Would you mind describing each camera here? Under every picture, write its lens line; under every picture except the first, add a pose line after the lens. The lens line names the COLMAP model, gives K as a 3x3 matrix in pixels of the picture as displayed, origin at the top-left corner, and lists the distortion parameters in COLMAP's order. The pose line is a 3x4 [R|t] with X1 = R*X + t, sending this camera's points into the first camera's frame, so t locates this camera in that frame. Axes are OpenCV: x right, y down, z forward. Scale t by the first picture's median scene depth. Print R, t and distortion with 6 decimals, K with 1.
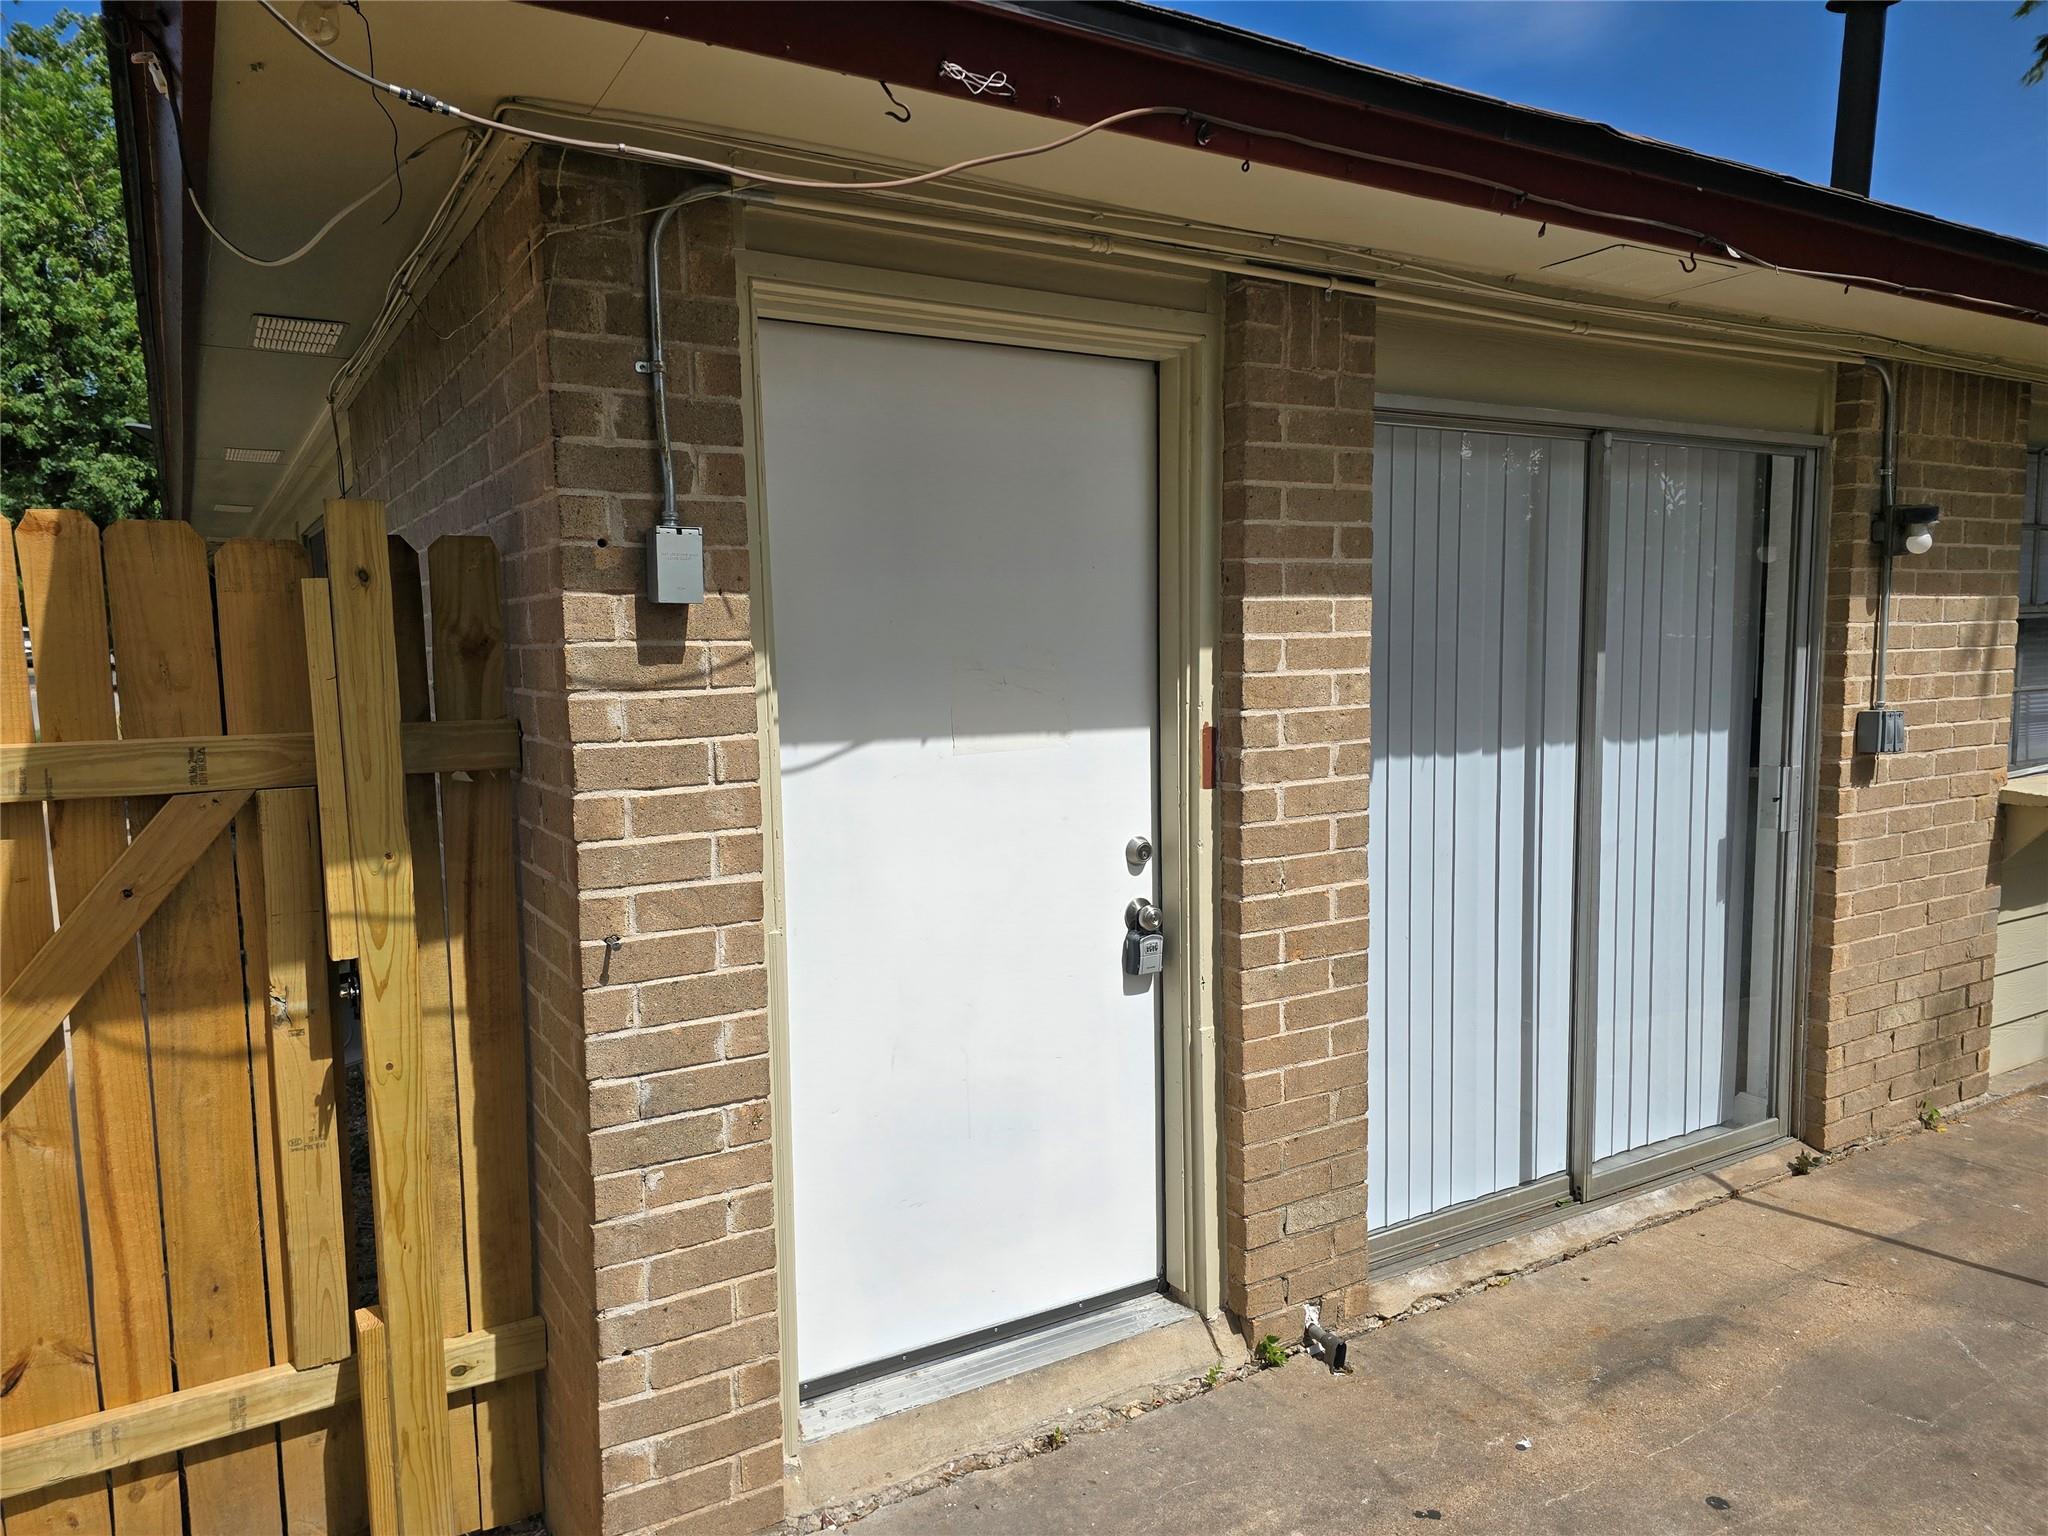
lens RADIAL K [[1376.1, 0, 917.9], [0, 1376.1, 805.8], [0, 0, 1]] dist [0.046386, -0.031398]
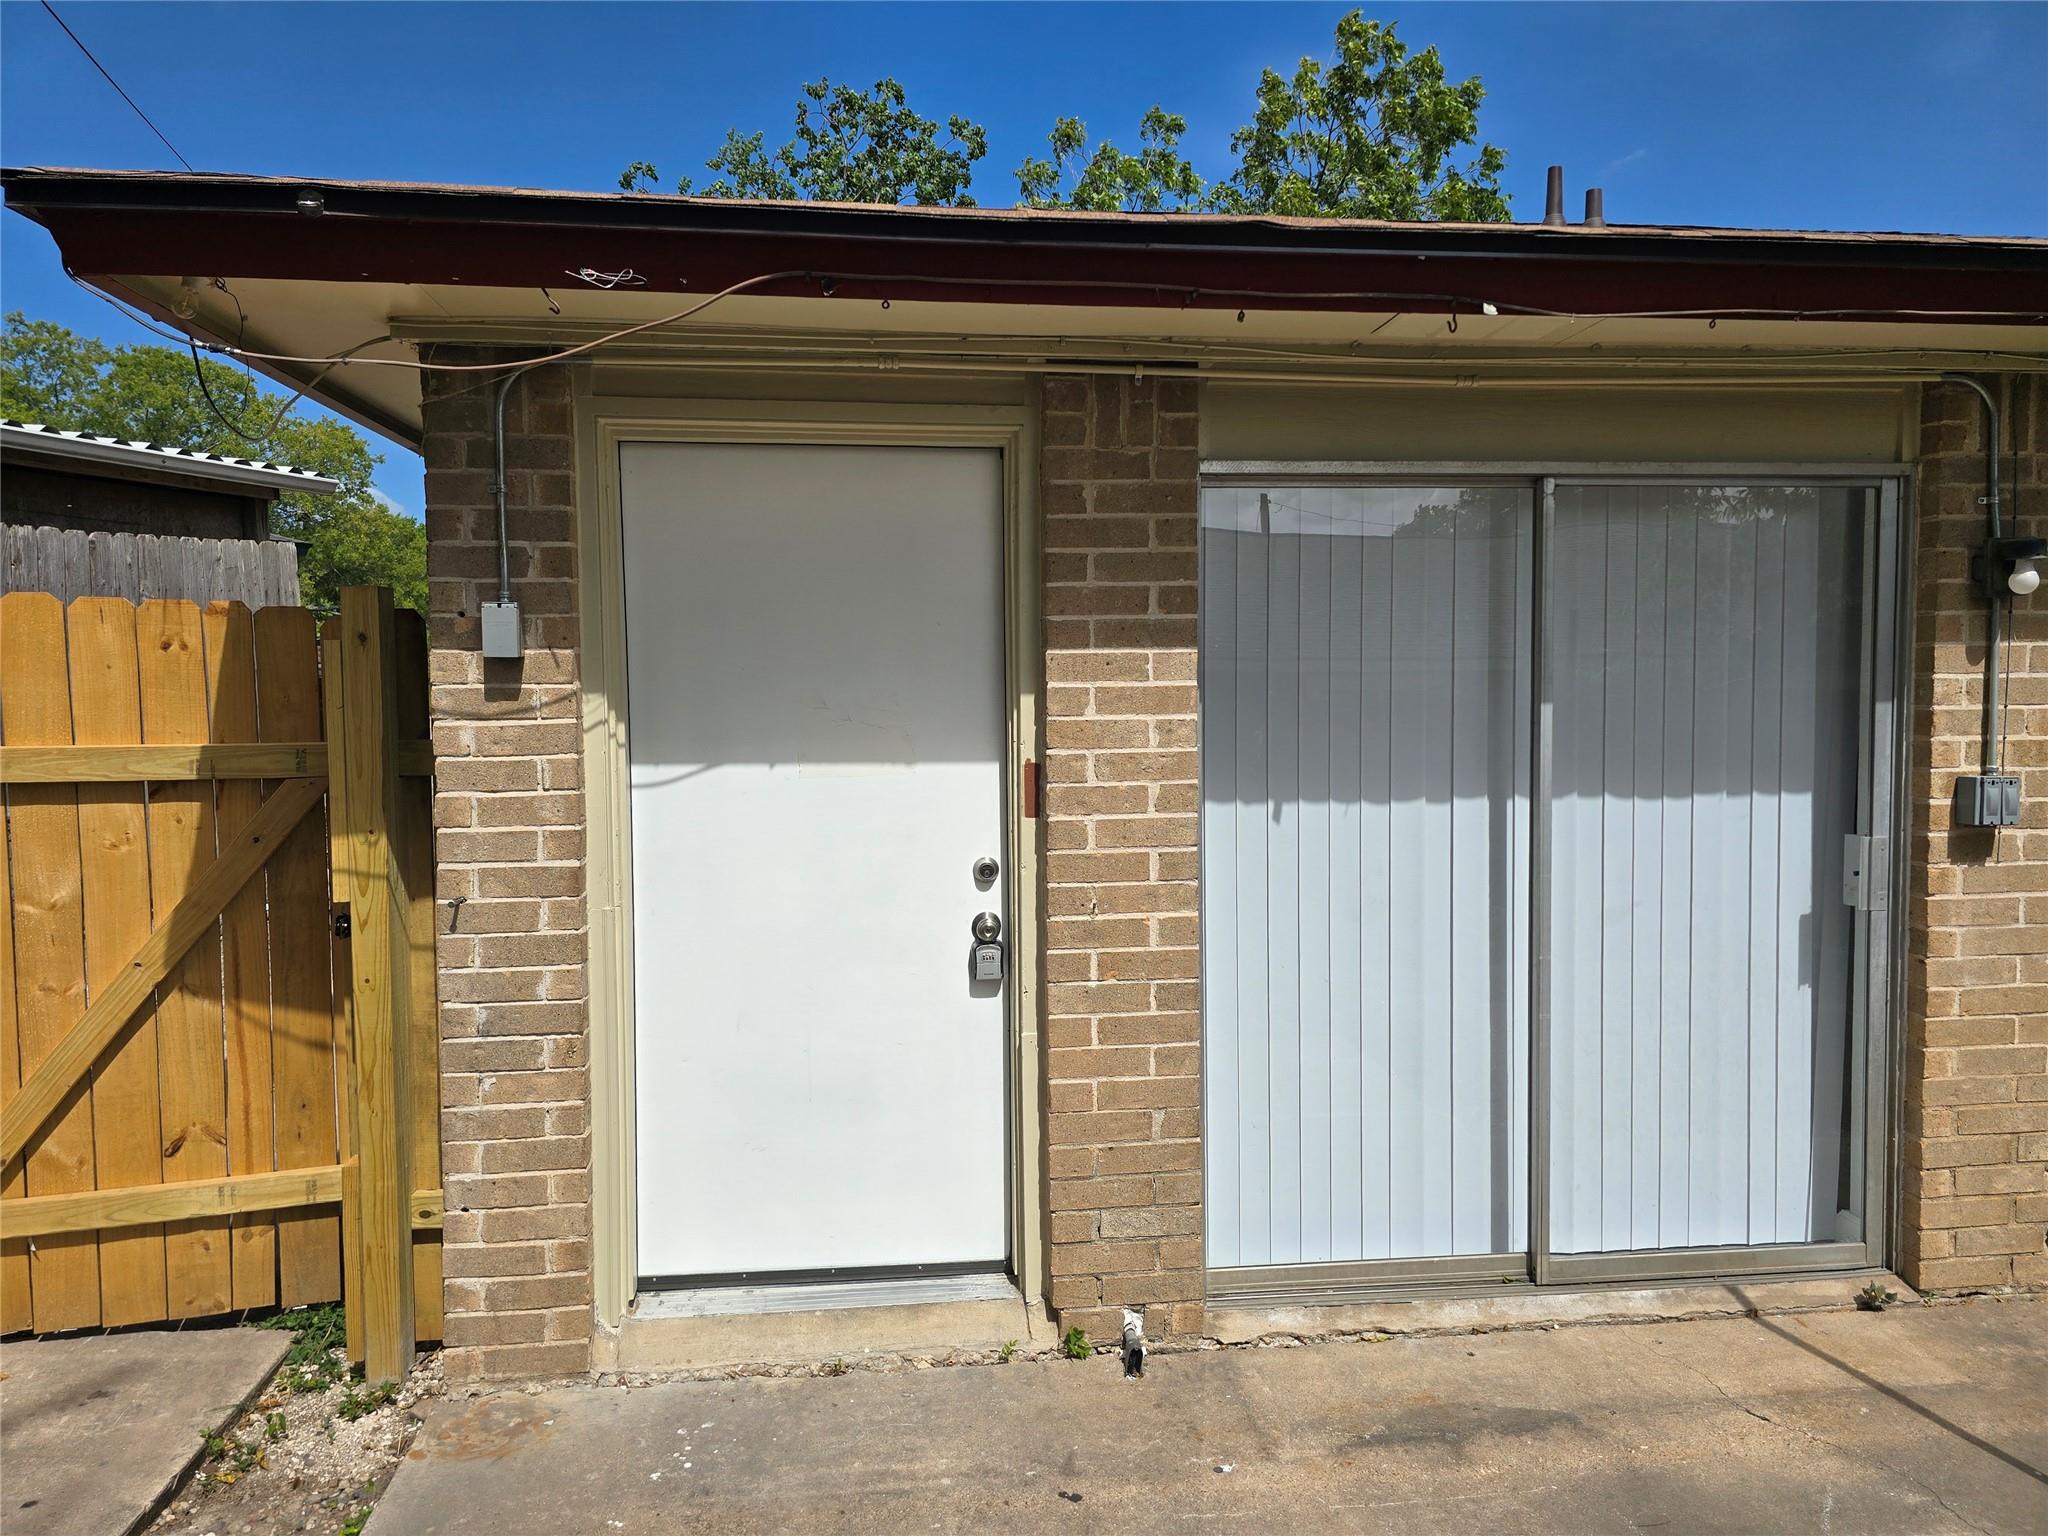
lens RADIAL K [[1376.1, 0, 1023.5], [0, 1376.1, 764.1], [0, 0, 1]] dist [0.046386, -0.031398]
pose [[0.909999, 0.032886, -0.413303, 0.666968], [-0.055739, 0.997504, -0.043354, -0.007405], [0.410846, 0.062489, 0.909561, -0.025830]]
